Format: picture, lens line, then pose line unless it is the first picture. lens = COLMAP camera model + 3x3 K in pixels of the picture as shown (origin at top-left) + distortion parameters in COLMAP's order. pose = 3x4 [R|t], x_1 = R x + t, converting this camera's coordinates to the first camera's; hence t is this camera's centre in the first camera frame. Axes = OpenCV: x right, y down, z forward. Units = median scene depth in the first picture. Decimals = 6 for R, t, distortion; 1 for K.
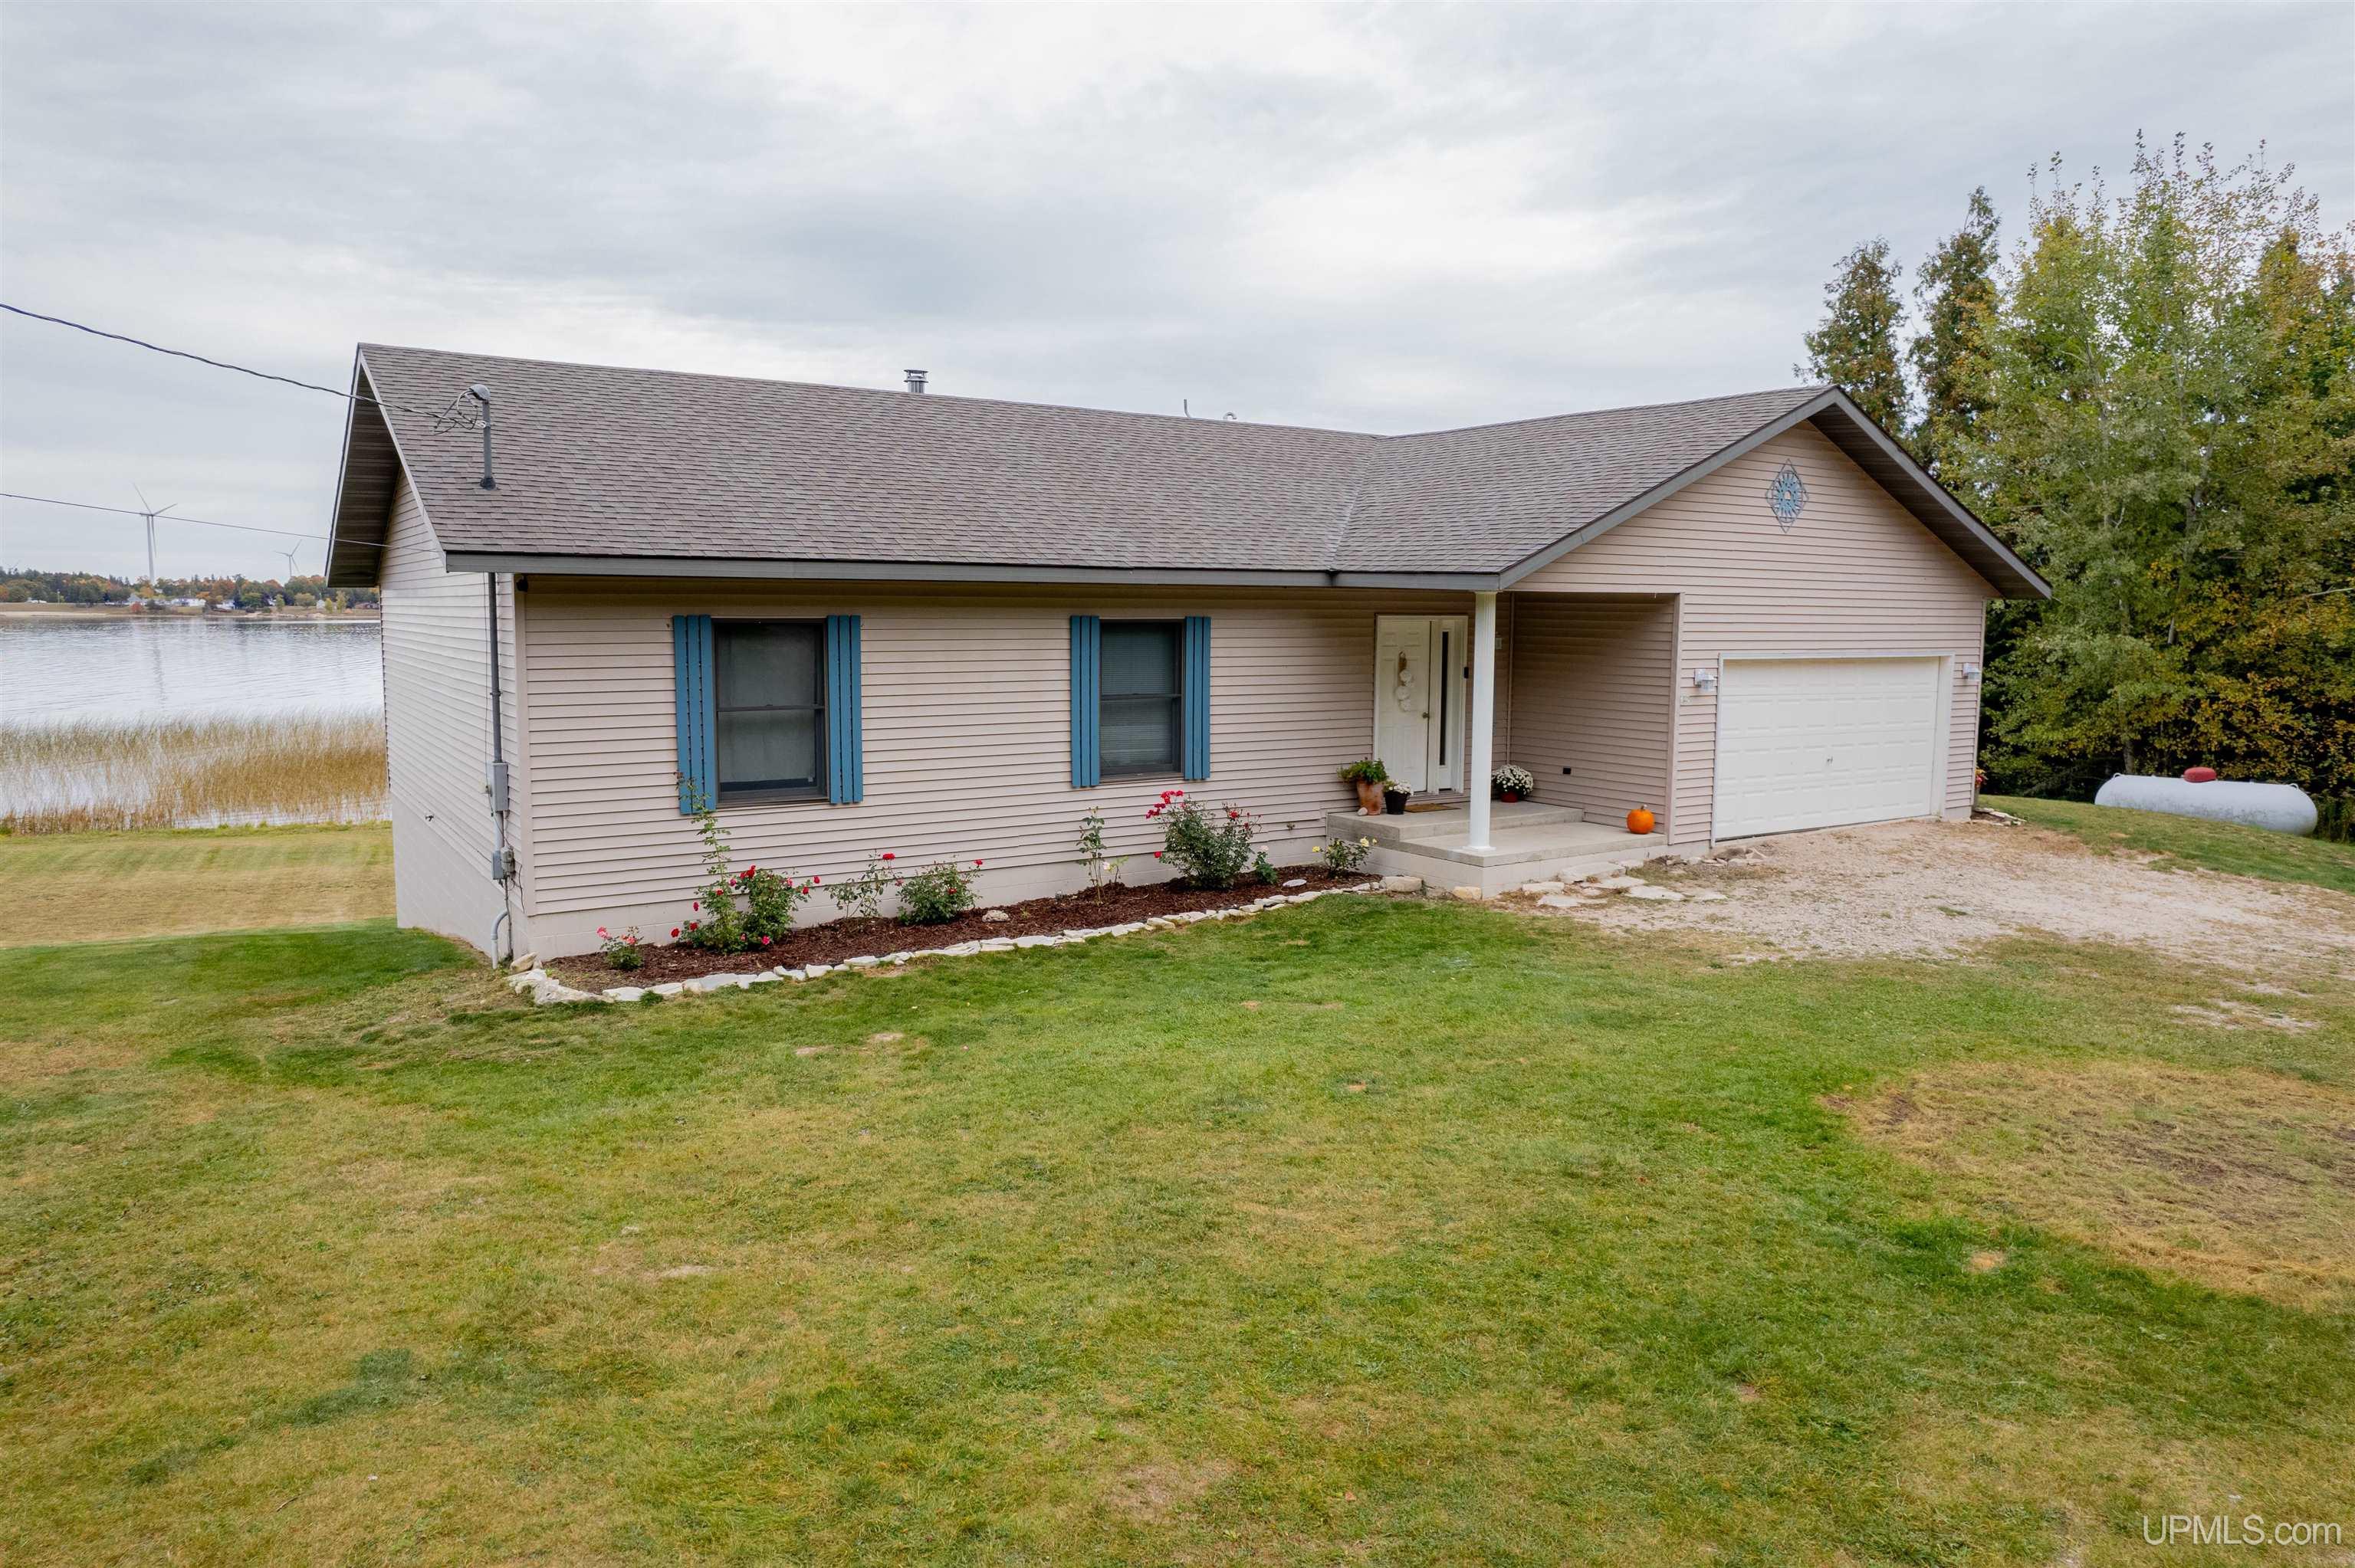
lens RADIAL K [[1507.9, 0, 1187.2], [0, 1507.9, 782.1], [0, 0, 1]] dist [-0.072009, 0.064074]
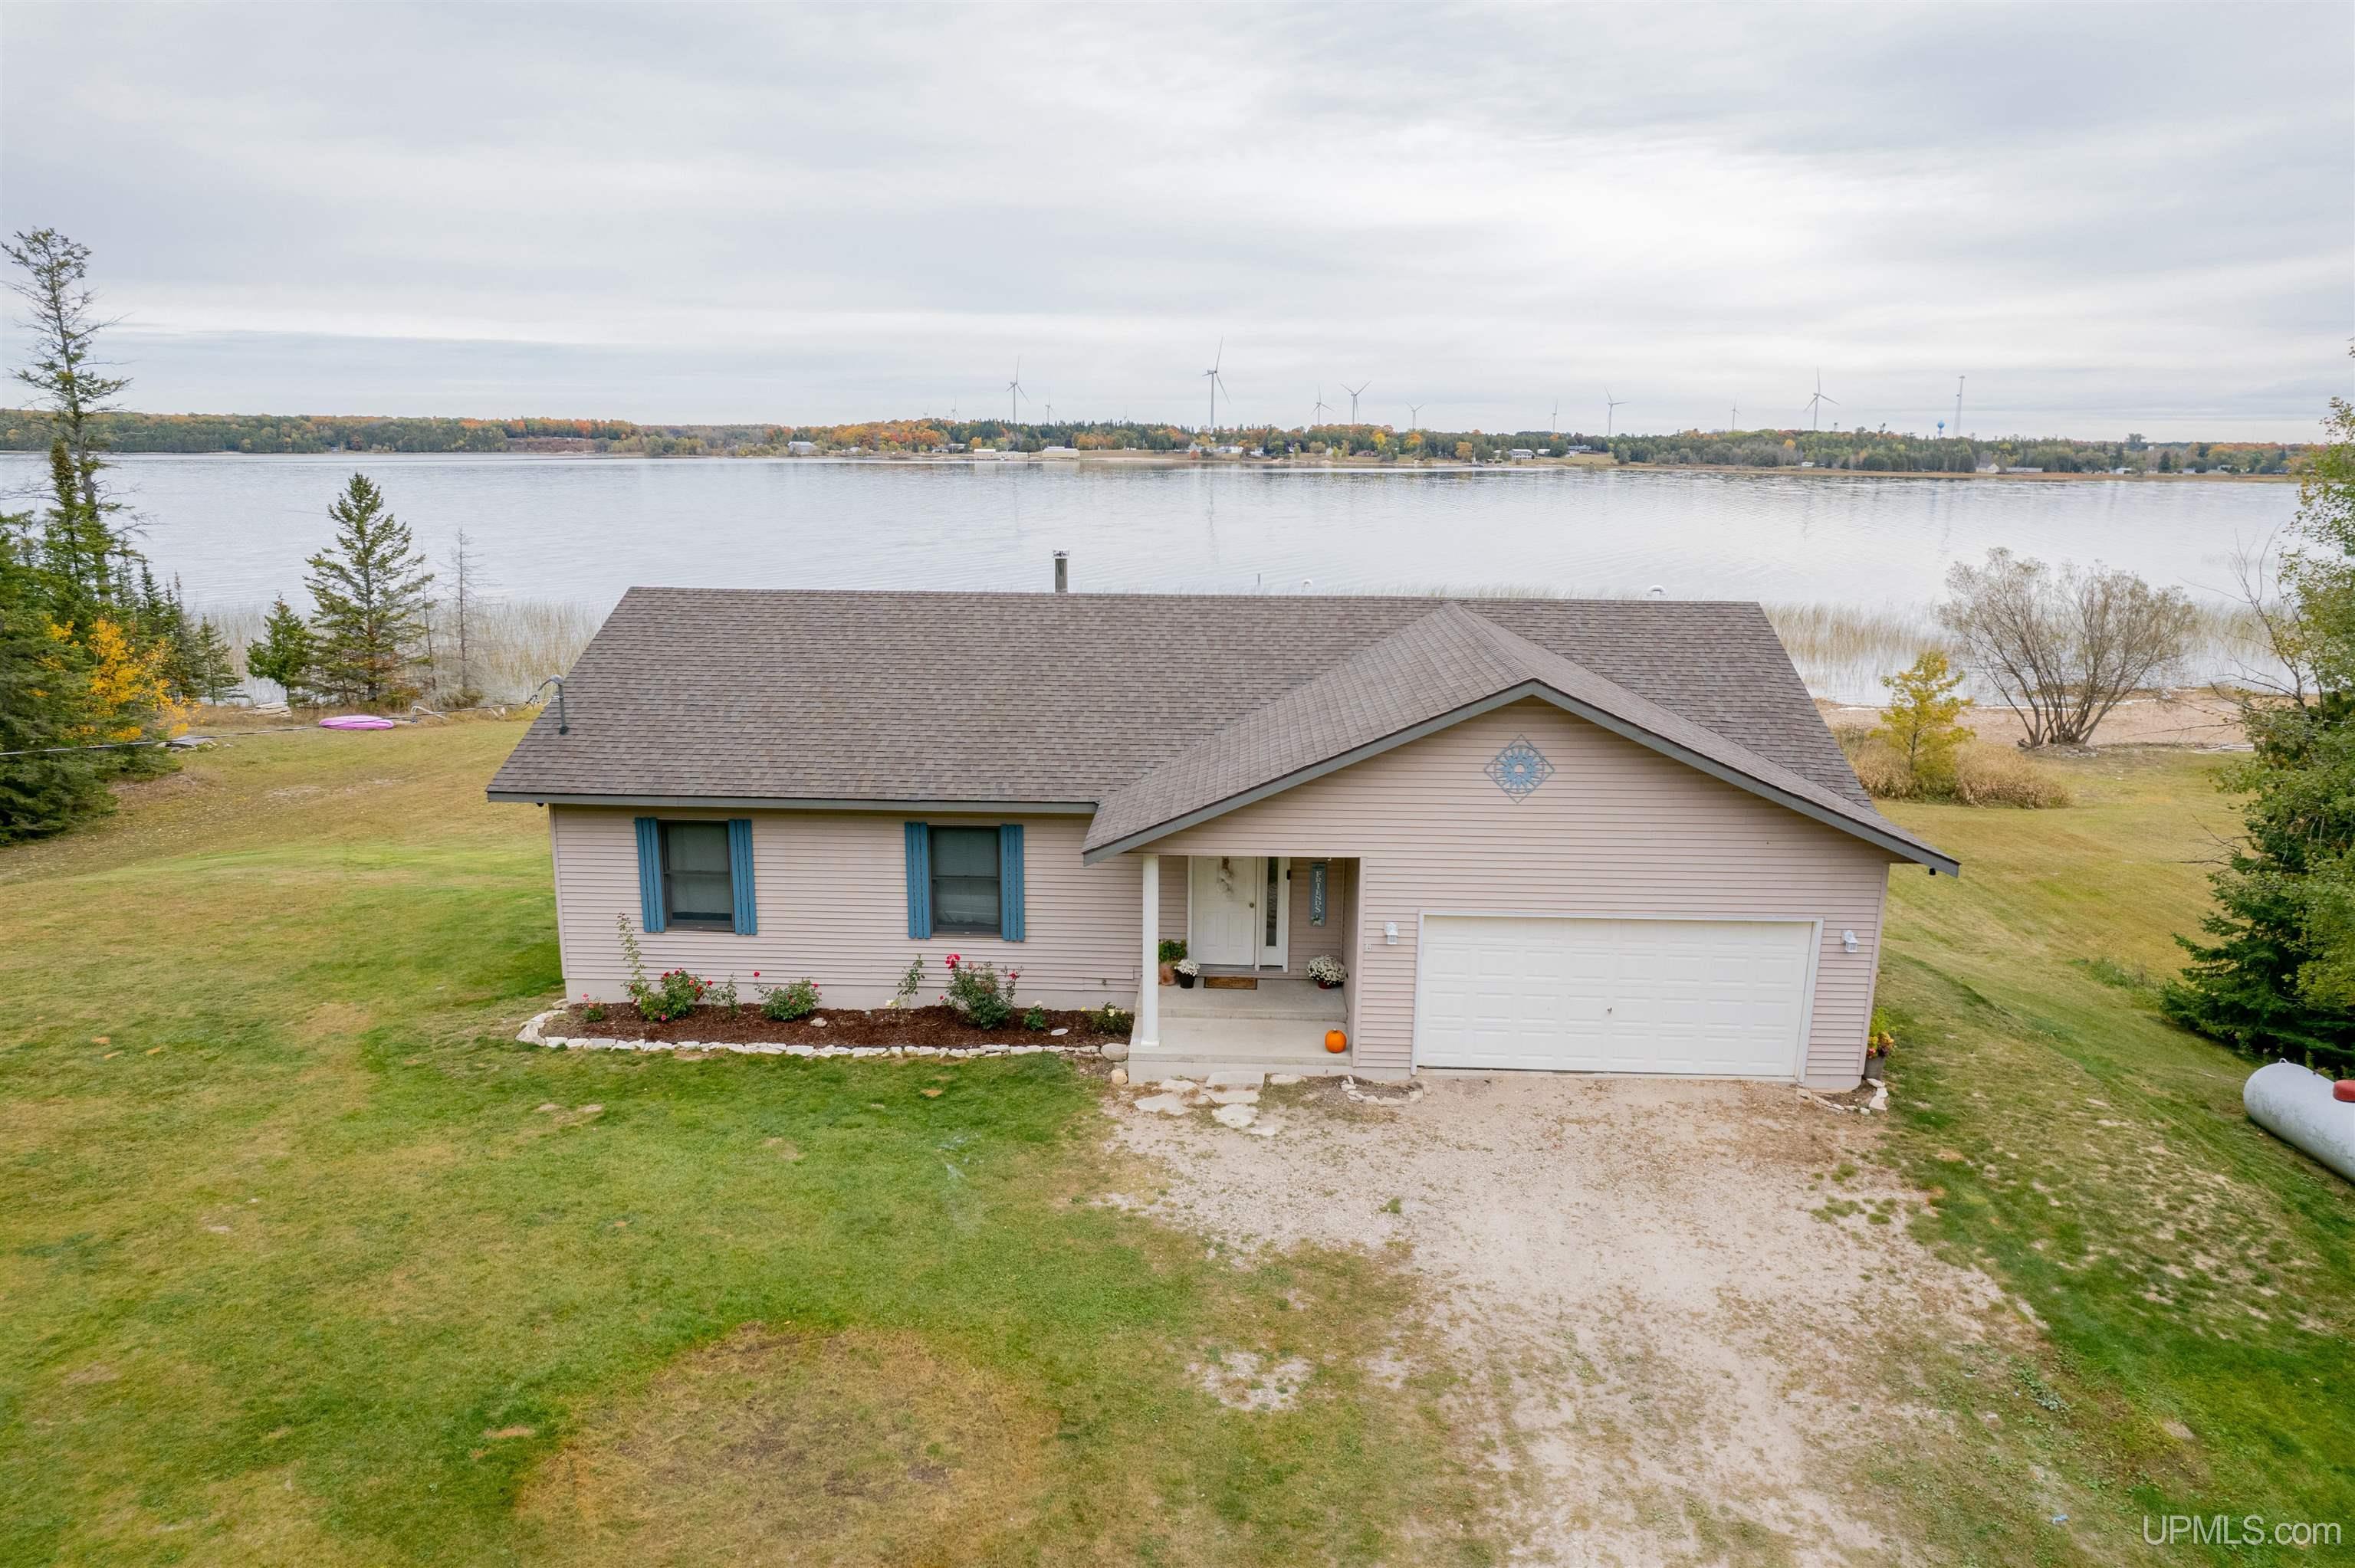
lens RADIAL K [[1507.9, 0, 1182.8], [0, 1507.9, 774.0], [0, 0, 1]] dist [-0.072009, 0.064074]
pose [[0.806155, 0.127209, -0.577869, 0.925634], [-0.071044, 0.990361, 0.118902, -0.334198], [0.587424, -0.054799, 0.807422, 0.006514]]
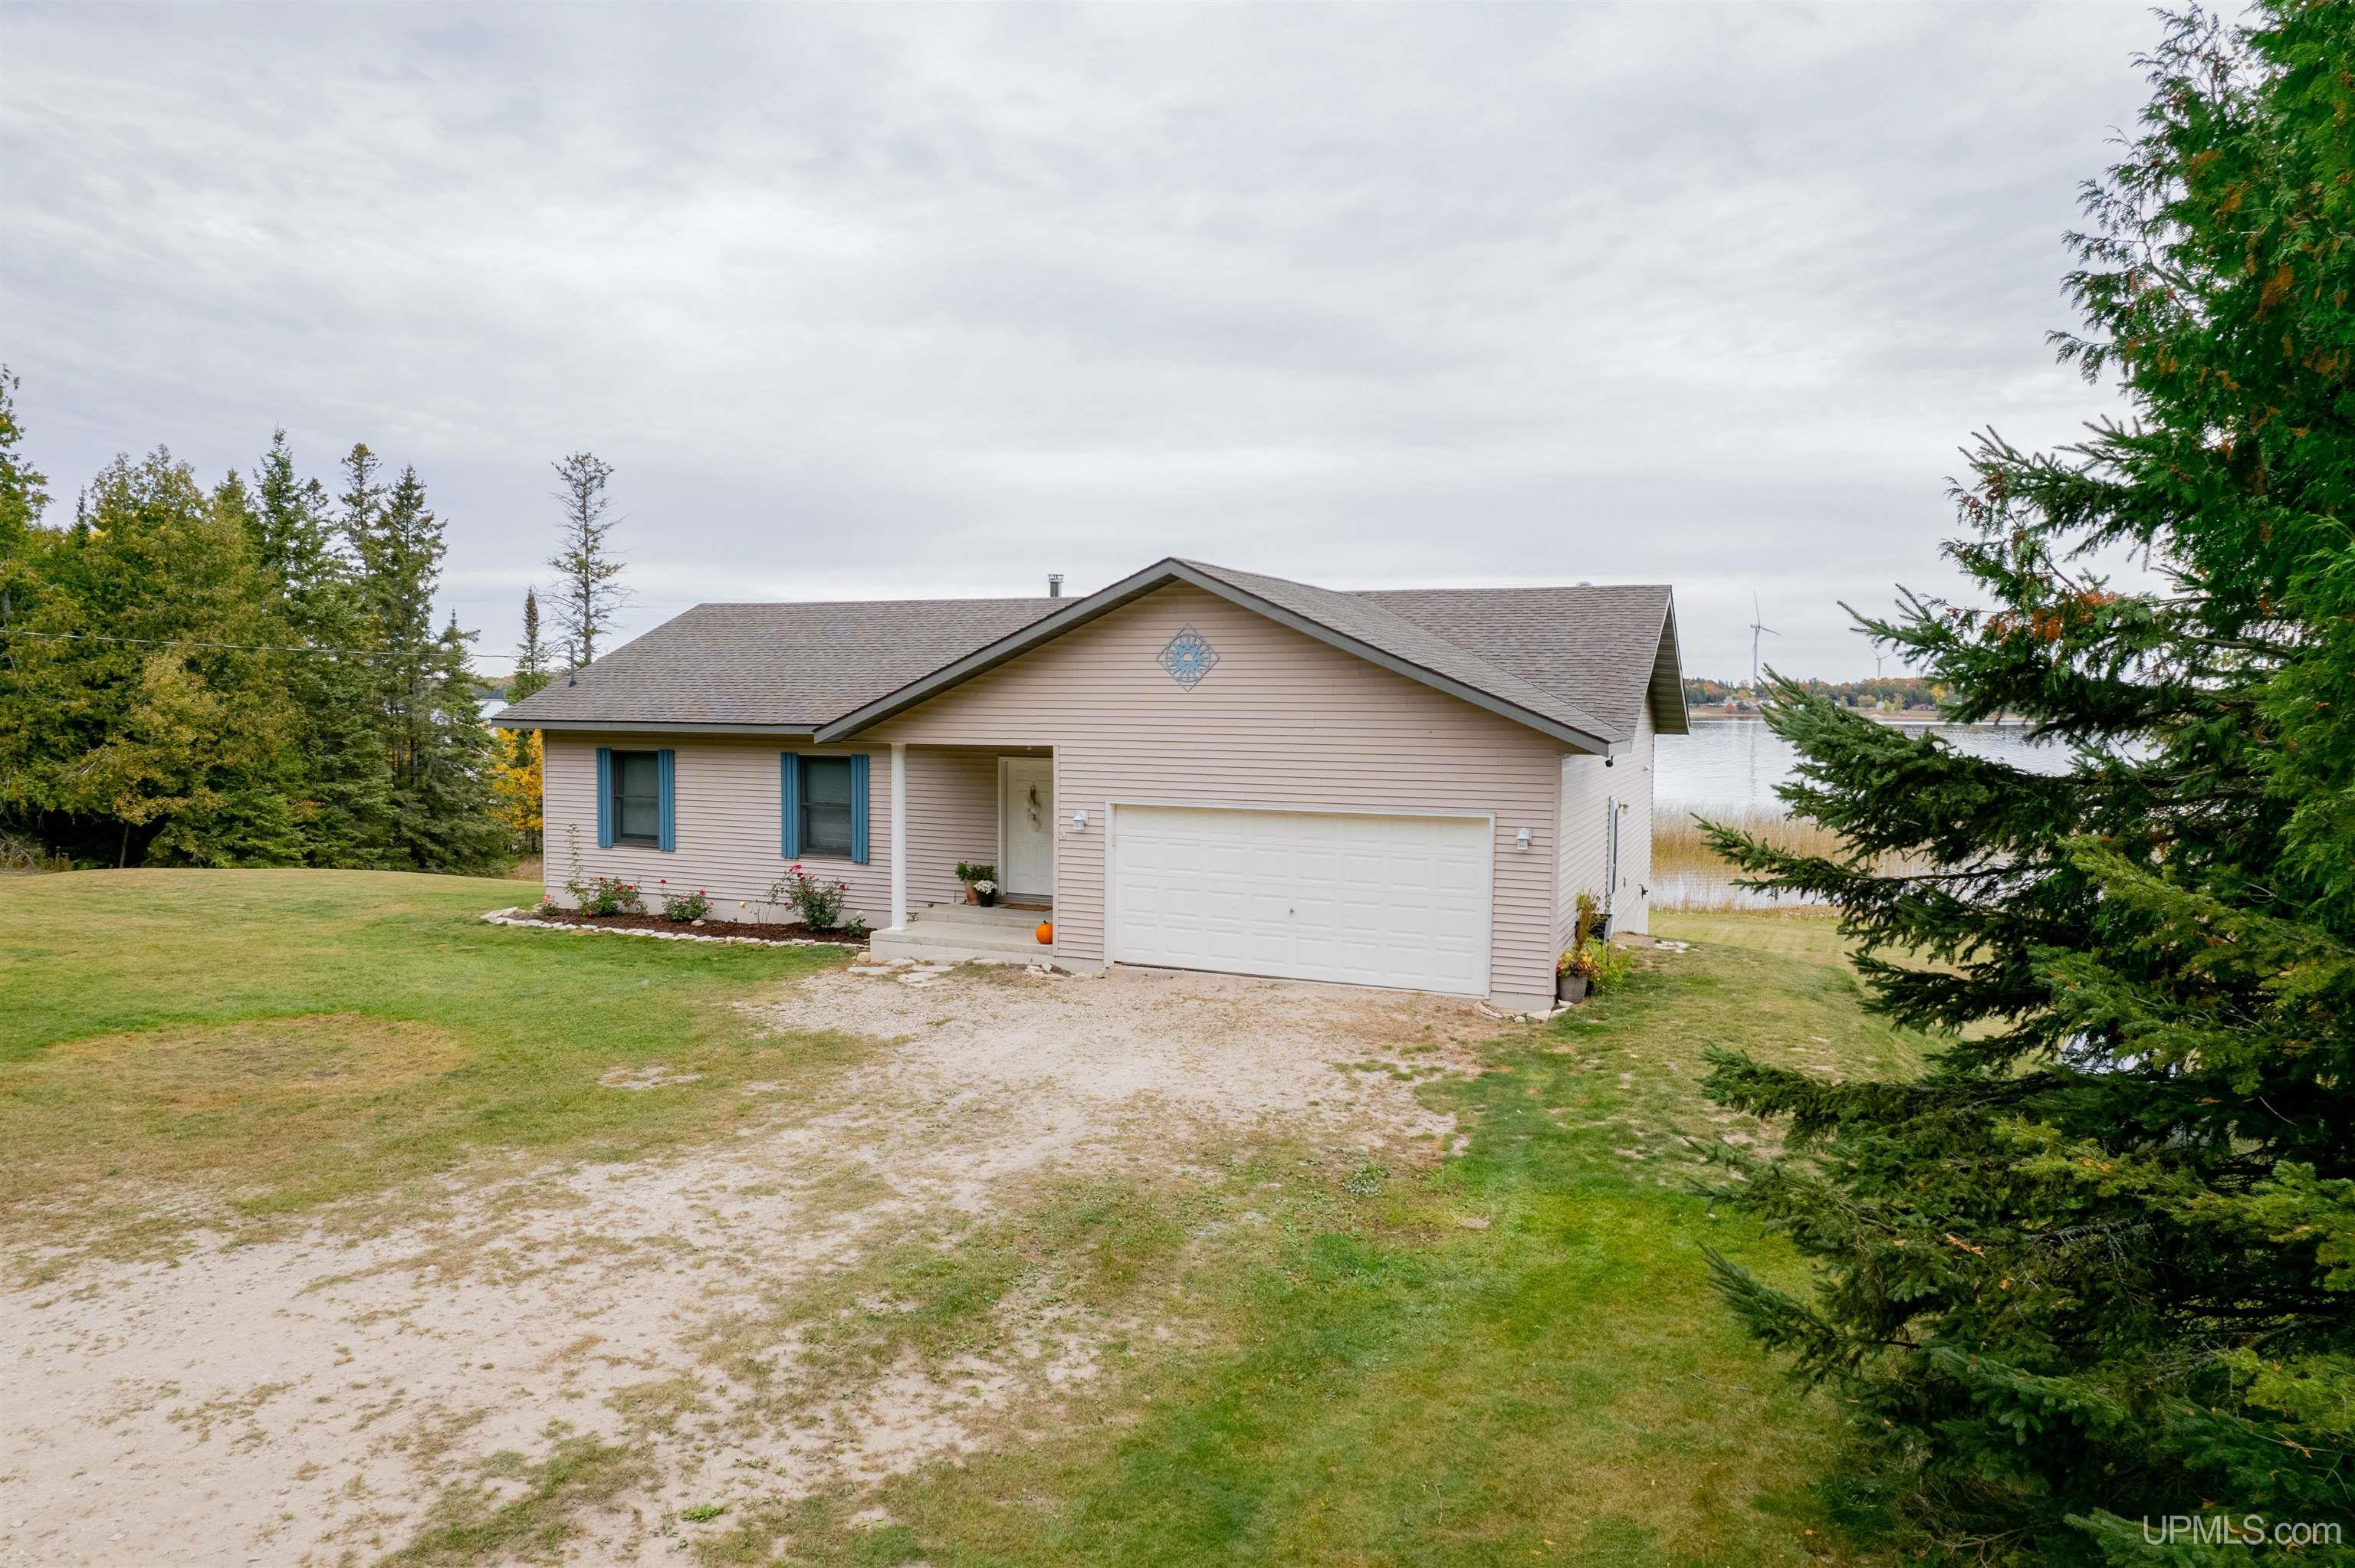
lens RADIAL K [[1507.9, 0, 1182.2], [0, 1507.9, 764.9], [0, 0, 1]] dist [-0.072009, 0.064074]
pose [[0.551939, 0.034161, -0.833184, 1.482896], [-0.099966, 0.994666, -0.025440, -0.096281], [0.827871, 0.097331, 0.552410, 0.445857]]
